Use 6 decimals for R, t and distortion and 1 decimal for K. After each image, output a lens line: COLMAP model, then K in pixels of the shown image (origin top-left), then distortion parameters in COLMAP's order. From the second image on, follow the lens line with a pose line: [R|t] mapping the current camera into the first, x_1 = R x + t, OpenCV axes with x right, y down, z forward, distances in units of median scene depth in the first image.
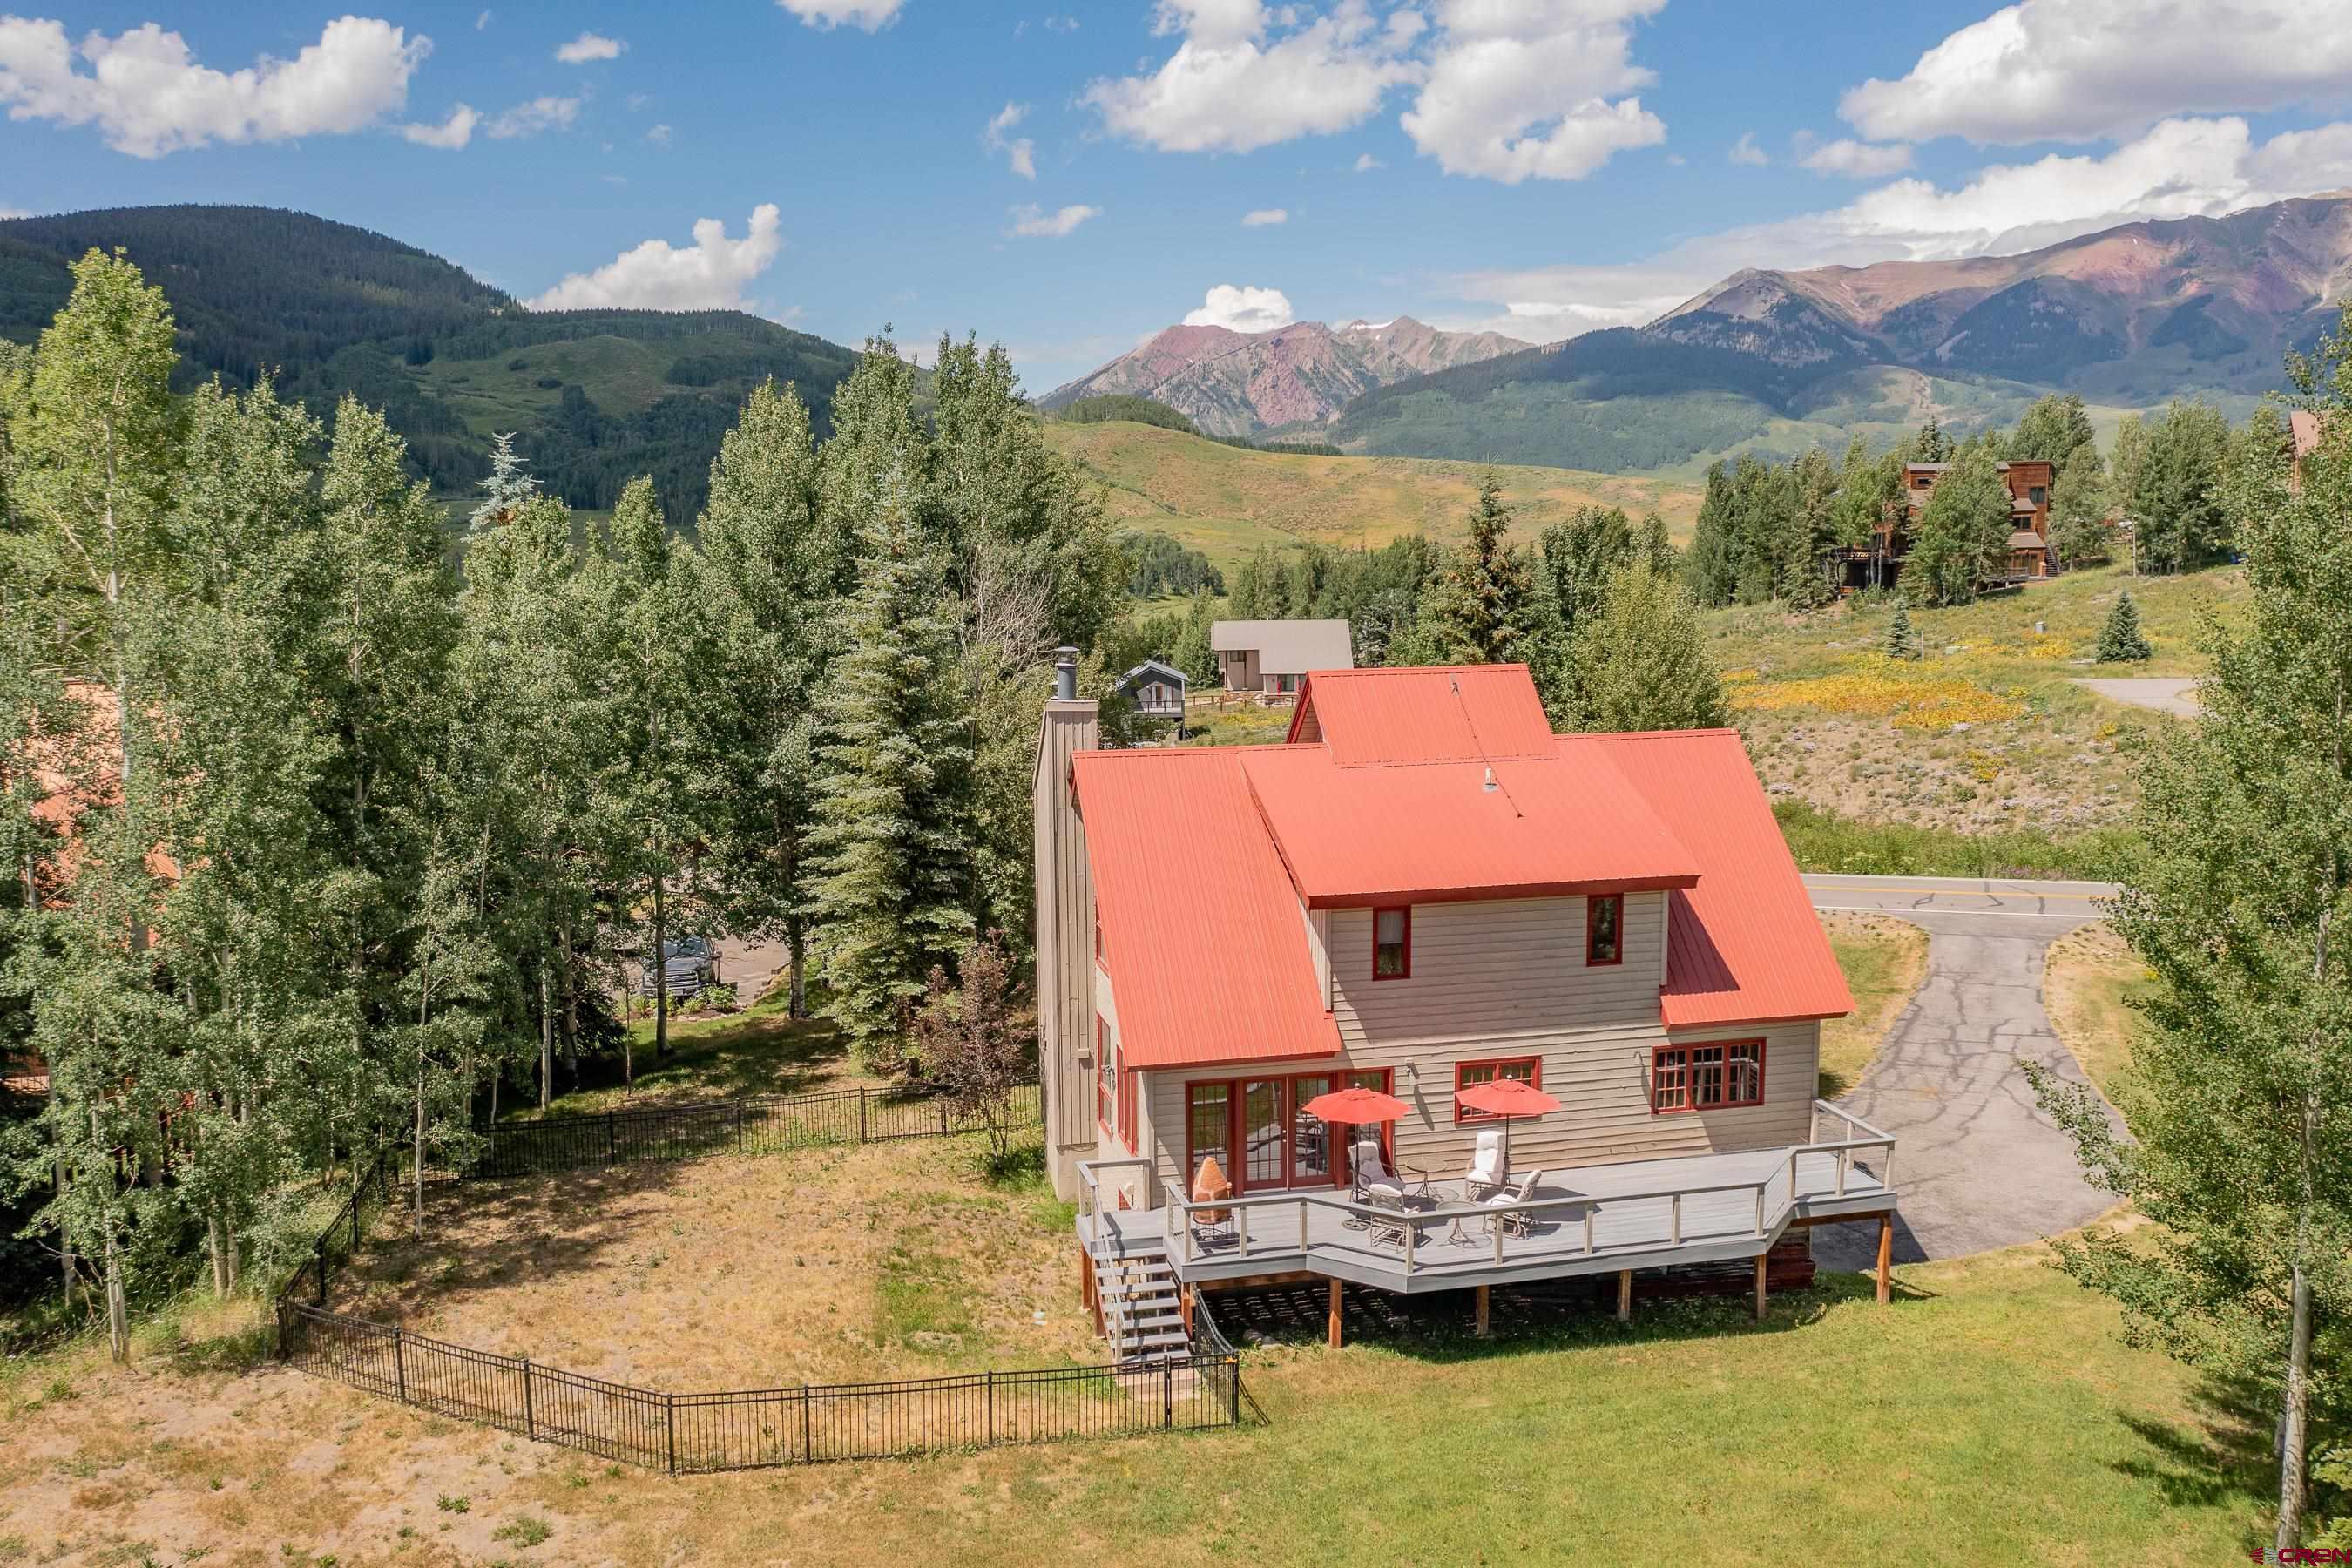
lens RADIAL K [[1906.8, 0, 1176.0], [0, 1906.8, 784.0], [0, 0, 1]] dist [-0.000115, -0.011280]
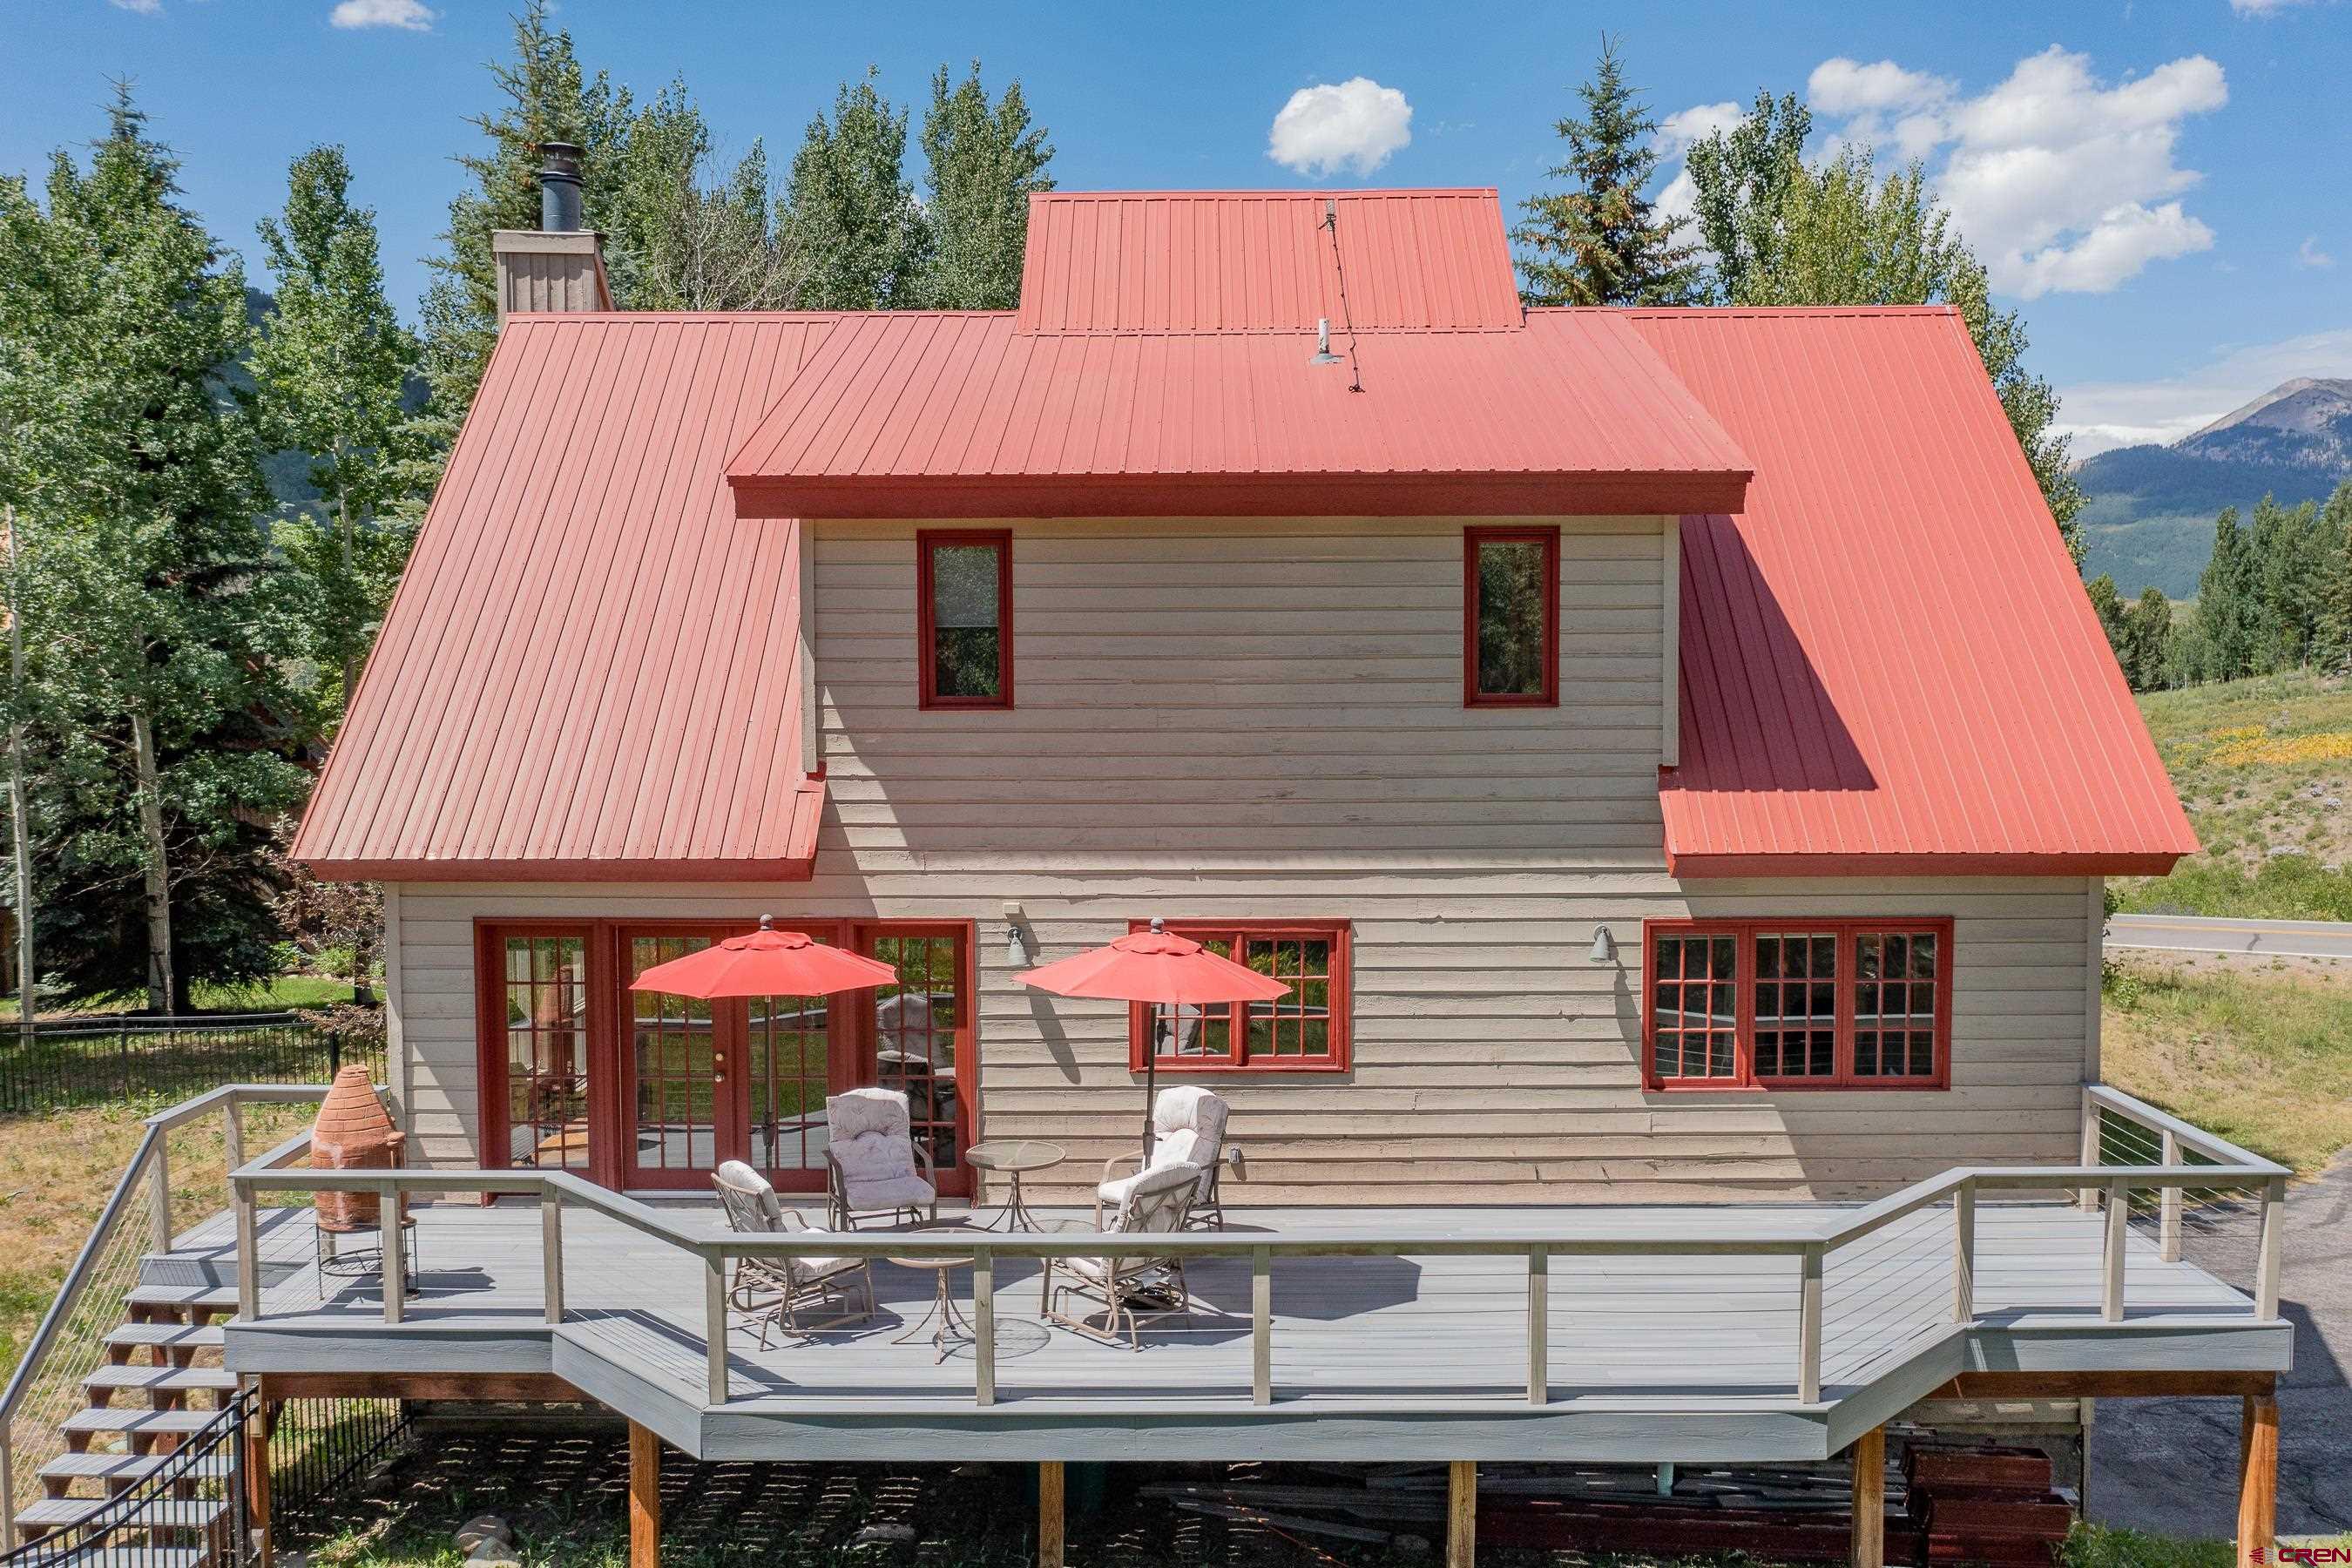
lens RADIAL K [[1906.8, 0, 1176.0], [0, 1906.8, 784.0], [0, 0, 1]] dist [-0.000115, -0.011280]
pose [[0.969710, 0.020019, -0.243438, 0.254070], [-0.038744, 0.996625, -0.072374, 0.143631], [0.241168, 0.079613, 0.967212, 0.584798]]
